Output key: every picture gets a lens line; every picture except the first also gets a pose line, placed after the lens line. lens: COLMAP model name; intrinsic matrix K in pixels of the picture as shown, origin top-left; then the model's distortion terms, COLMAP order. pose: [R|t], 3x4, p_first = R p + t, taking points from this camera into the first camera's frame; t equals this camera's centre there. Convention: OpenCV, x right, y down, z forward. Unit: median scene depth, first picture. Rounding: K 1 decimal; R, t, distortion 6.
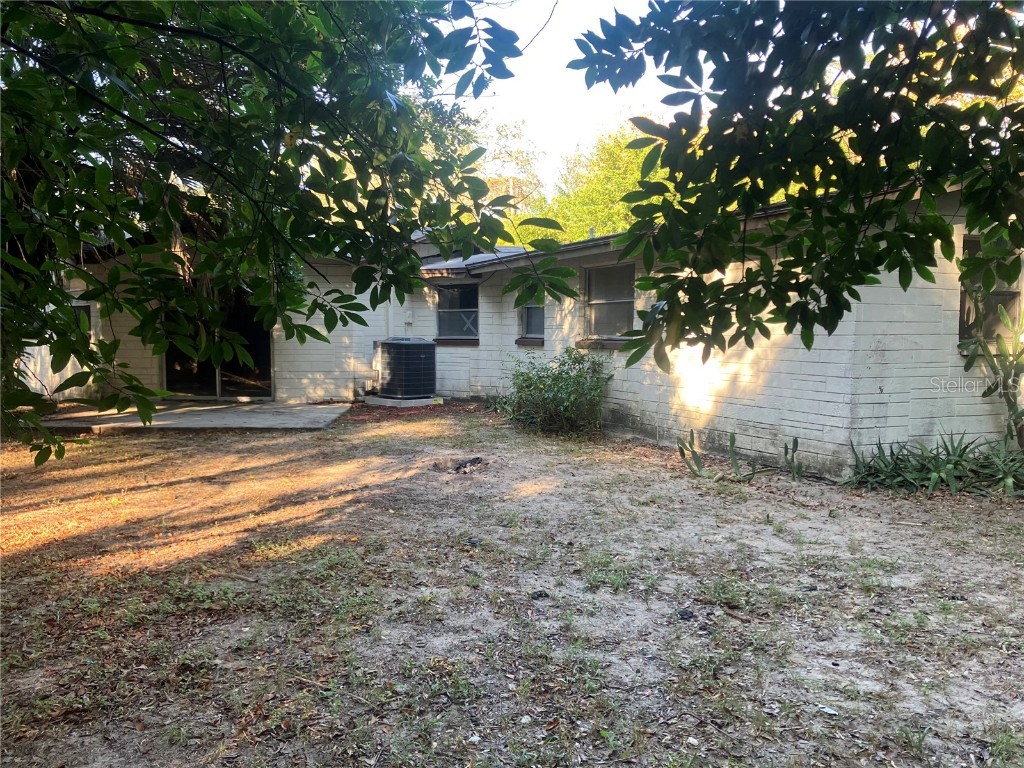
lens RADIAL K [[868.4, 0, 508.5], [0, 868.4, 396.5], [0, 0, 1]] dist [0.089069, -0.097195]
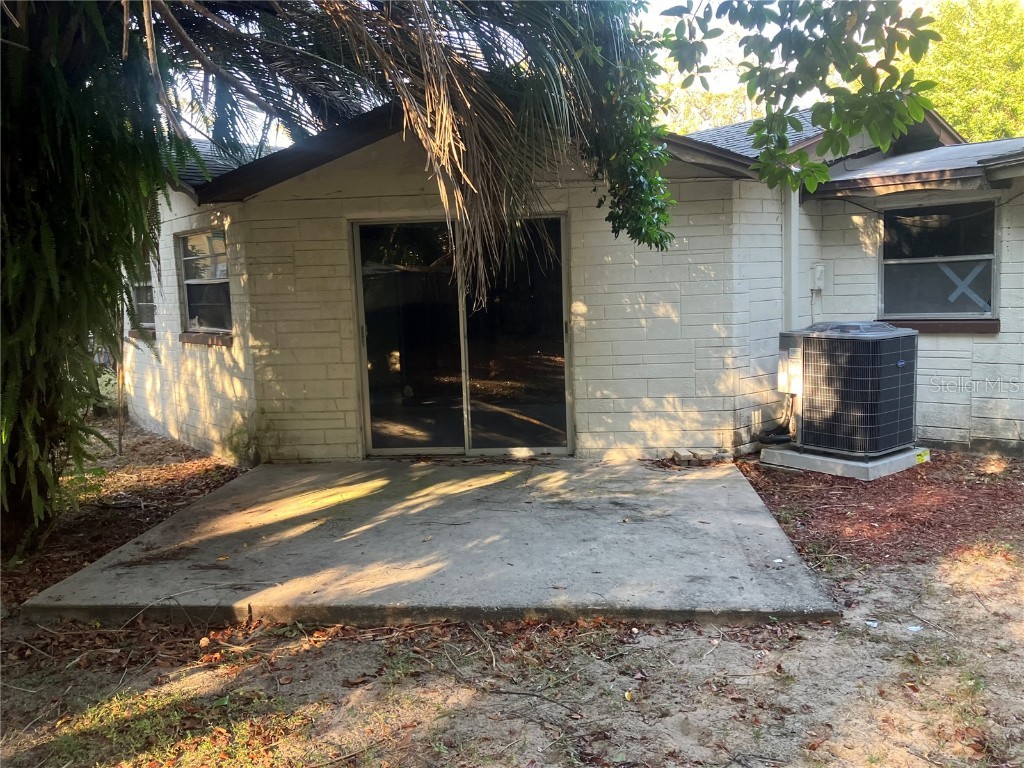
lens RADIAL K [[868.4, 0, 508.5], [0, 868.4, 396.5], [0, 0, 1]] dist [0.089069, -0.097195]
pose [[0.988636, -0.009515, -0.150029, -0.227995], [0.018002, 0.998307, 0.055316, -0.057011], [0.149248, -0.057388, 0.987133, 0.496034]]
